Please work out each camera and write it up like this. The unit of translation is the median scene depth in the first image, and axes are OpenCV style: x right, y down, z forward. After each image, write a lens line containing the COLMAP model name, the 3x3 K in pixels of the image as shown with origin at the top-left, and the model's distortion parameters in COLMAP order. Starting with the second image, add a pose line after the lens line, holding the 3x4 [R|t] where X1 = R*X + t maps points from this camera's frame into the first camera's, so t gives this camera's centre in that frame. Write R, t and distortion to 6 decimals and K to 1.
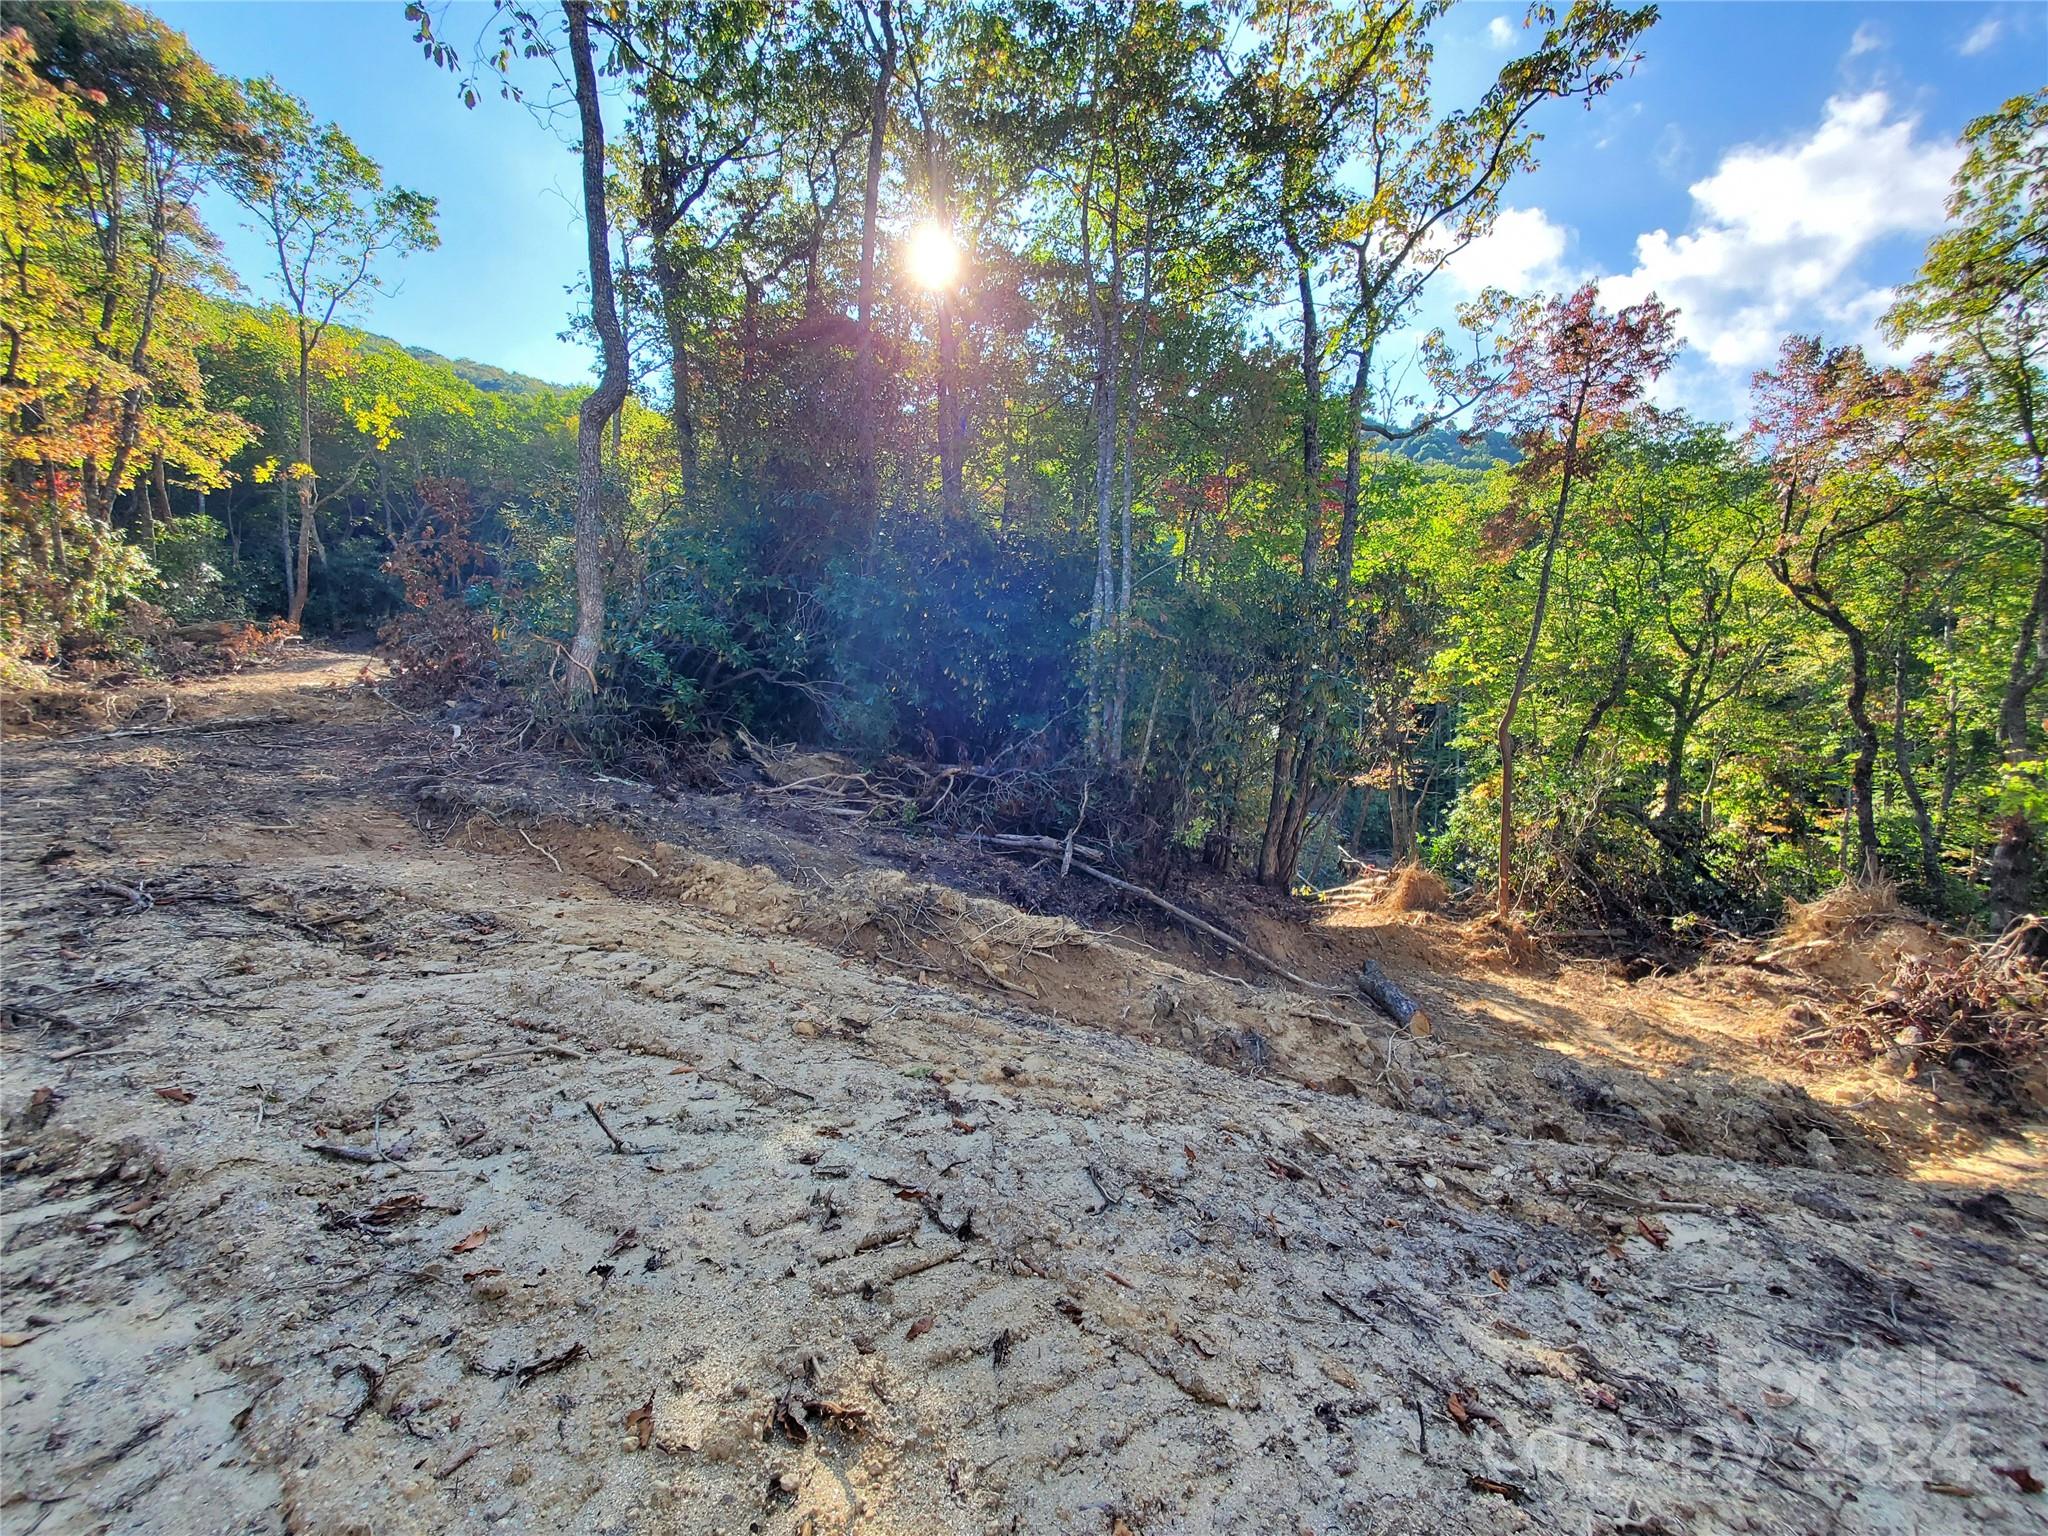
lens RADIAL K [[803.9, 0, 1024.4], [0, 803.9, 763.1], [0, 0, 1]] dist [-0.000066, -0.000947]
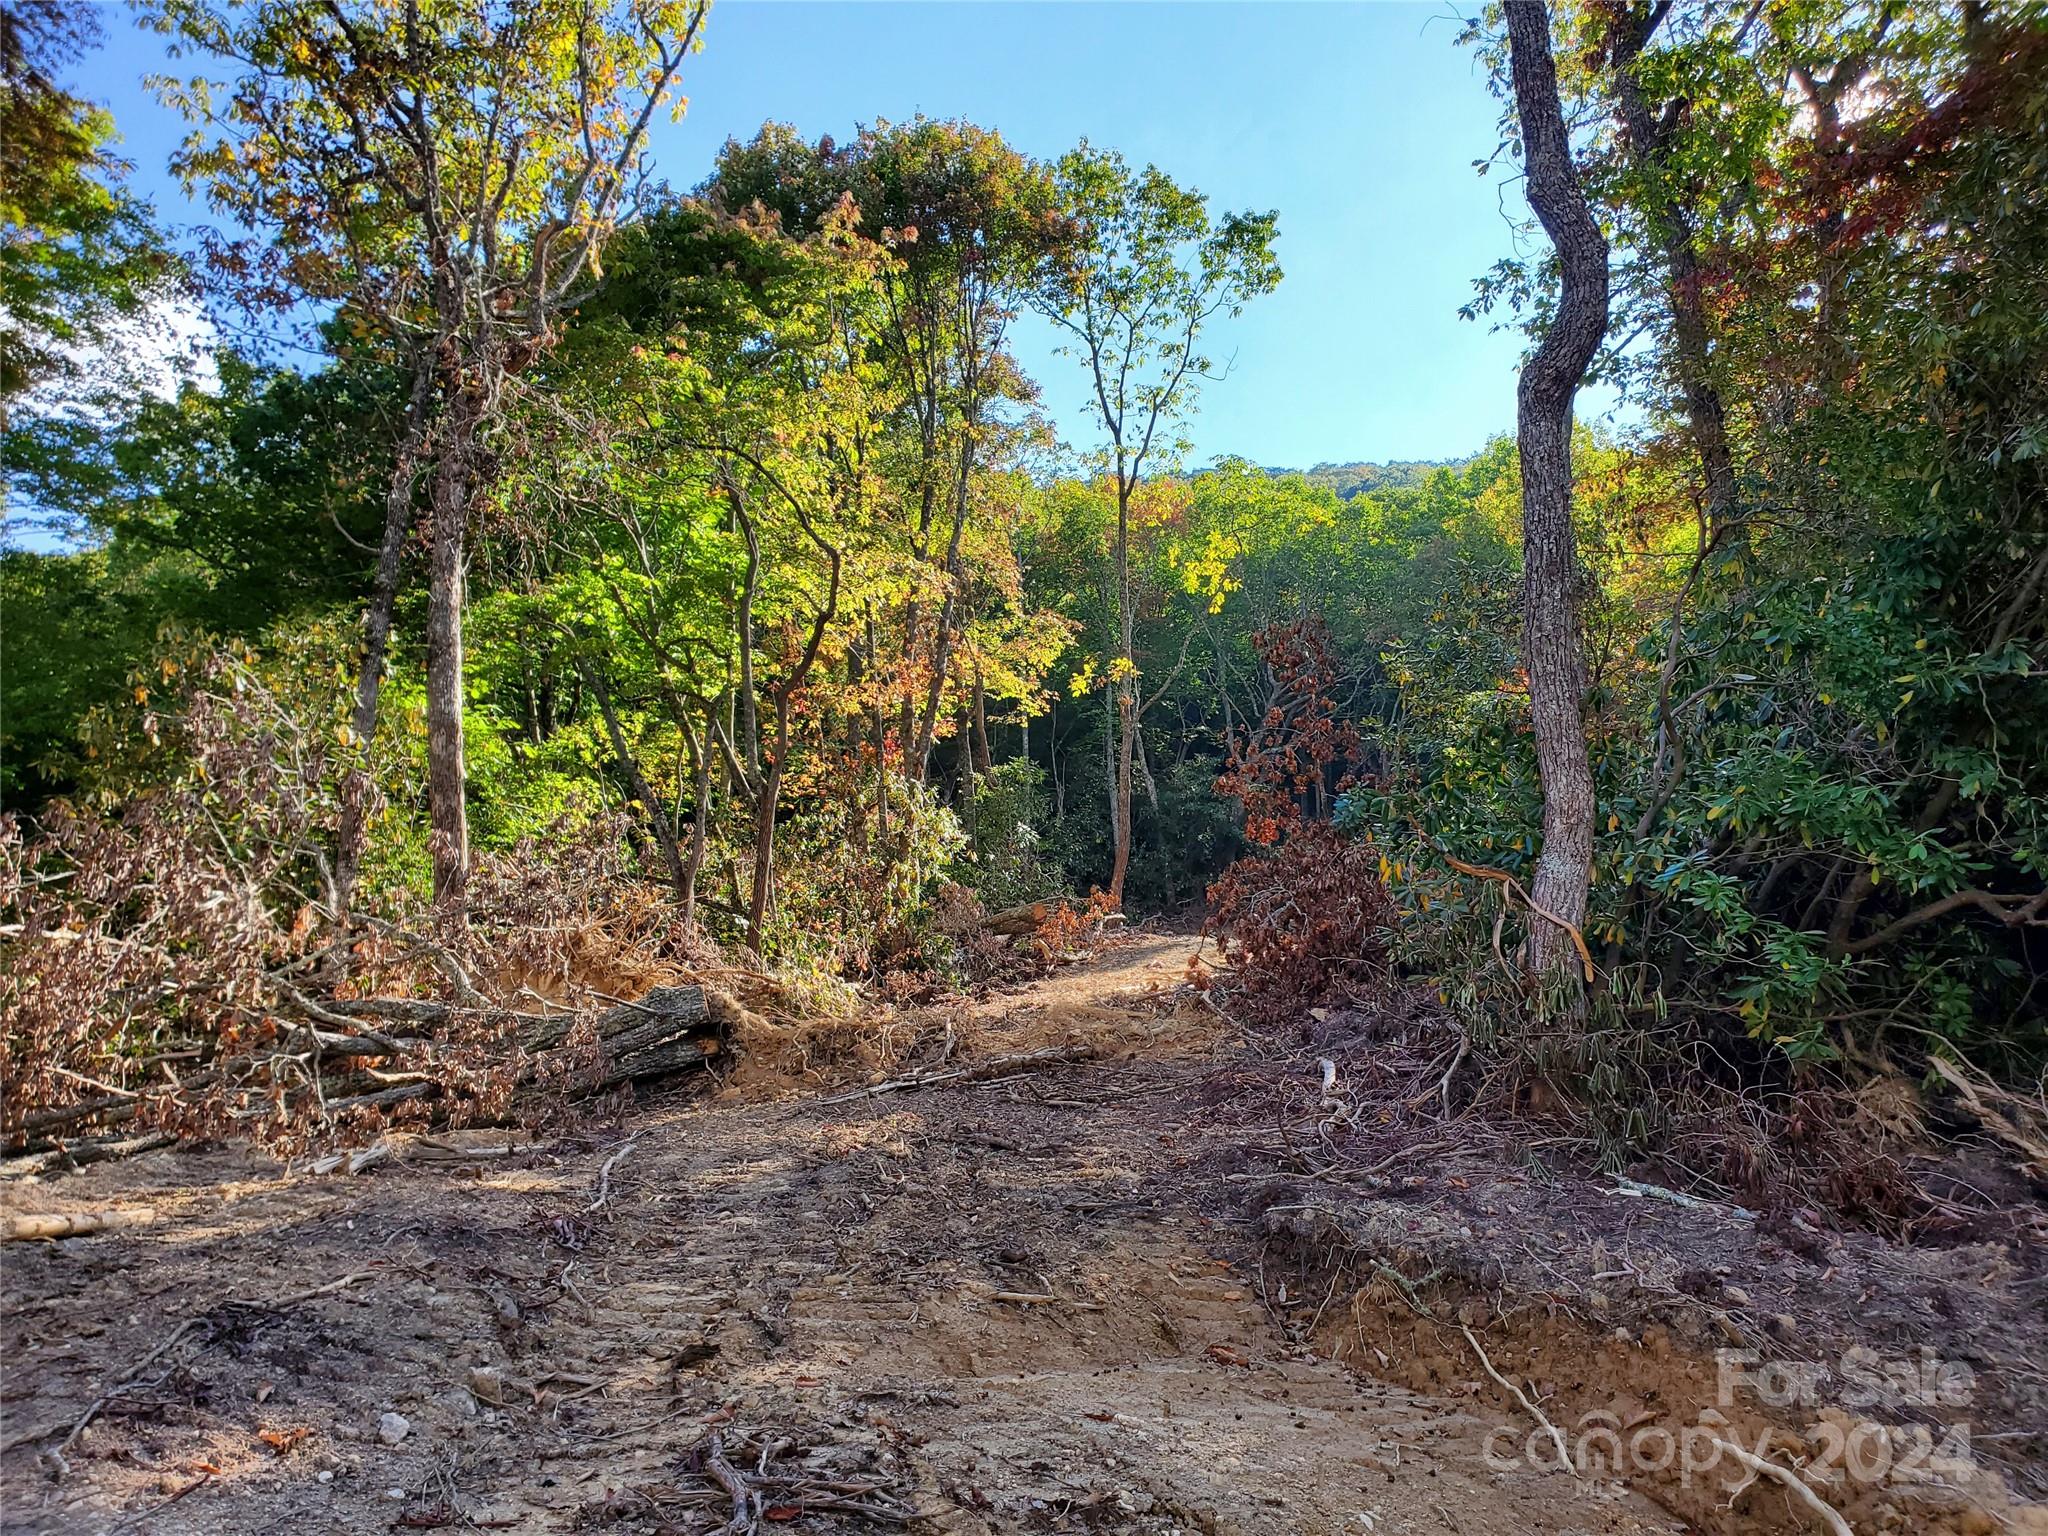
lens RADIAL K [[1534.5, 0, 1025.1], [0, 1534.5, 838.8], [0, 0, 1]] dist [0.045655, -0.001704]
pose [[0.690740, -0.120468, -0.712998, -0.090373], [-0.000823, 0.985893, -0.167374, -0.014655], [0.723103, 0.116198, 0.680896, 0.129421]]
